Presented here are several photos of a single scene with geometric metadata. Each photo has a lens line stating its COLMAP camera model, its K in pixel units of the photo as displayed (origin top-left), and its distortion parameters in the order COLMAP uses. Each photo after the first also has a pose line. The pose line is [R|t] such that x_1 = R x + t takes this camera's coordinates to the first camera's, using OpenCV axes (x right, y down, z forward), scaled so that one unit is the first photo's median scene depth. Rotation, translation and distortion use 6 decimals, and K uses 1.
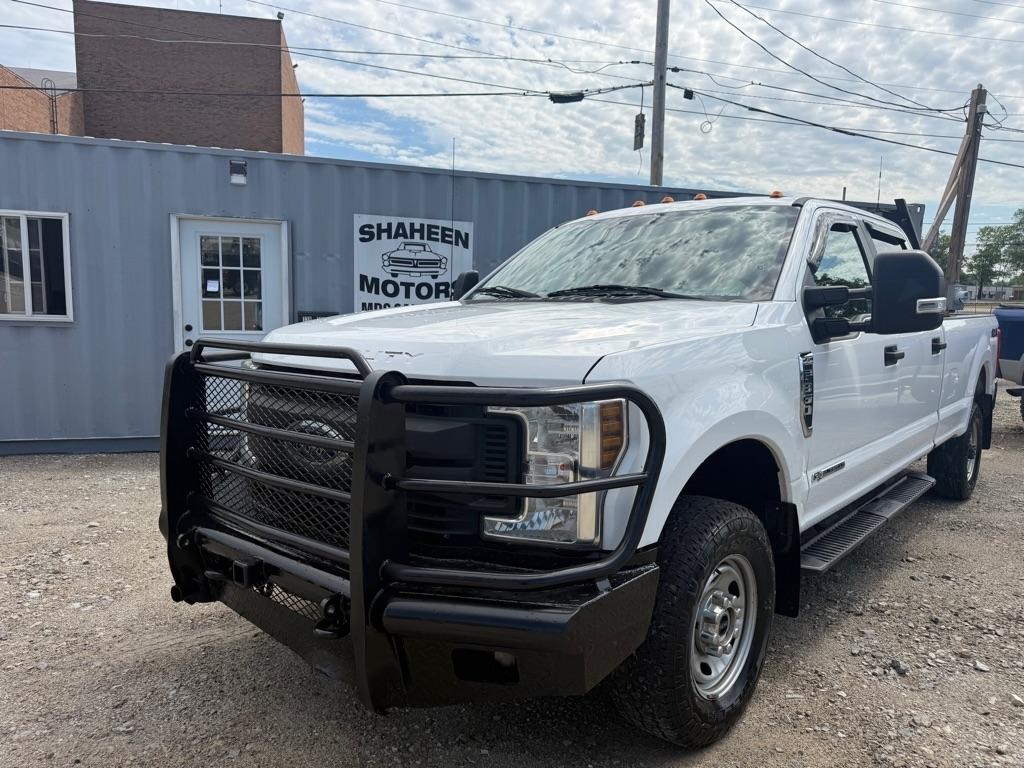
lens RADIAL K [[715.3, 0, 518.4], [0, 715.3, 392.4], [0, 0, 1]] dist [0.025161, -0.029789]
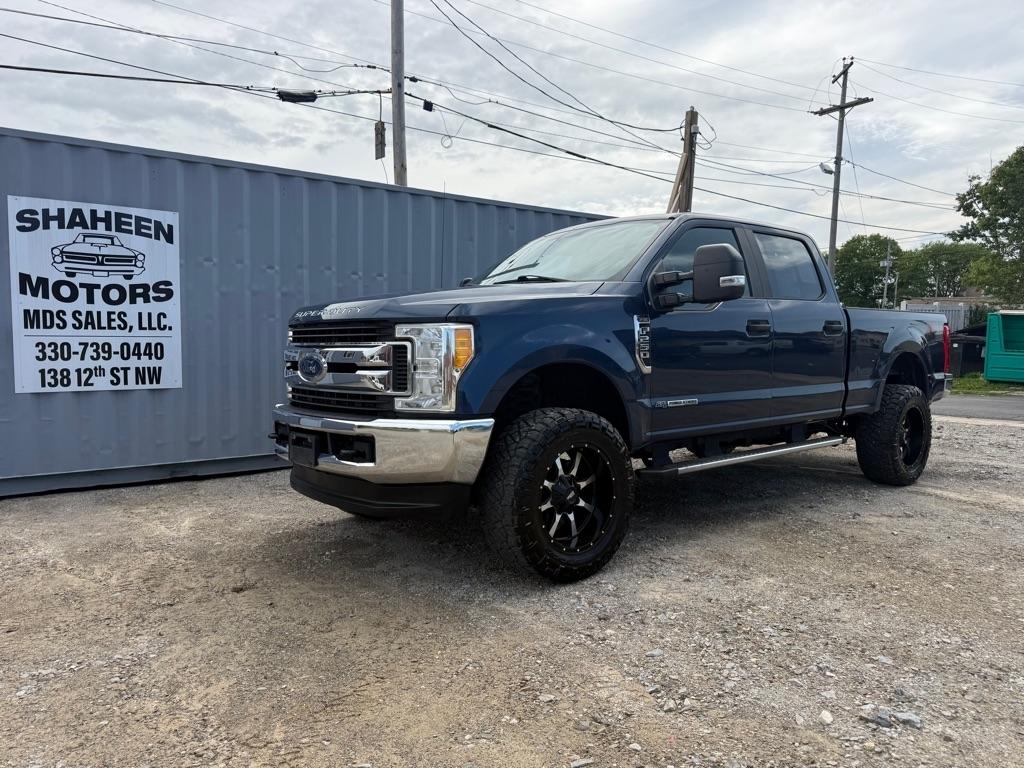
lens RADIAL K [[715.3, 0, 509.0], [0, 715.3, 385.1], [0, 0, 1]] dist [0.025161, -0.029789]
pose [[0.948628, -0.041239, 0.313693, 0.031234], [0.057536, 0.997423, -0.042868, 0.019712], [-0.311117, 0.058714, 0.948556, 0.101649]]
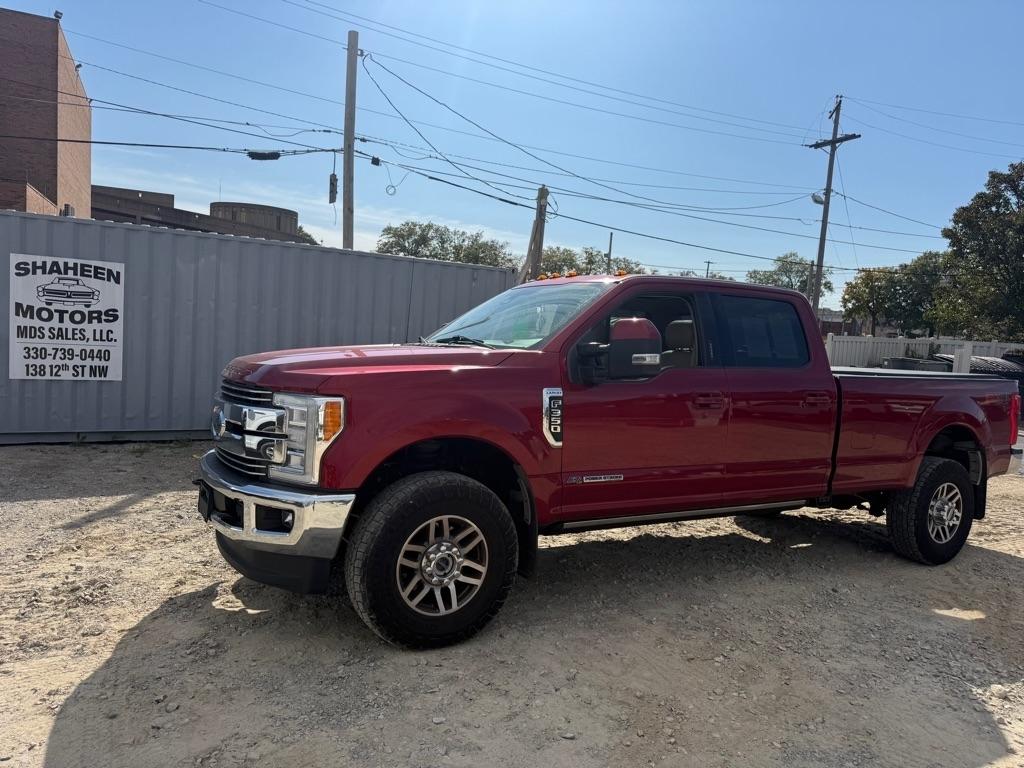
lens RADIAL K [[715.3, 0, 514.0], [0, 715.3, 384.4], [0, 0, 1]] dist [0.025161, -0.029789]
pose [[0.972366, 0.015209, 0.232967, 0.307343], [-0.005830, 0.999147, -0.040891, 0.018591], [-0.233390, 0.038403, 0.971625, -0.361047]]
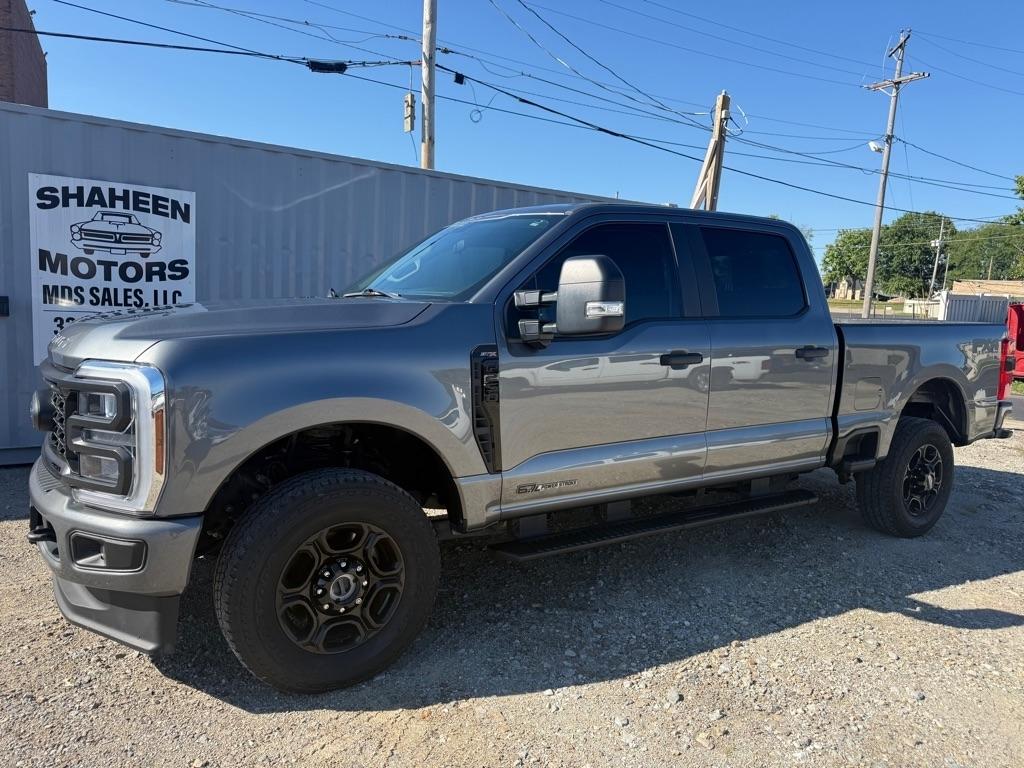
lens RADIAL K [[715.3, 0, 512.1], [0, 715.3, 381.4], [0, 0, 1]] dist [0.025161, -0.029789]
pose [[0.962557, -0.011752, 0.270824, 0.064180], [0.012365, 0.999923, -0.000555, -0.010475], [-0.270797, 0.003883, 0.962629, 0.087589]]
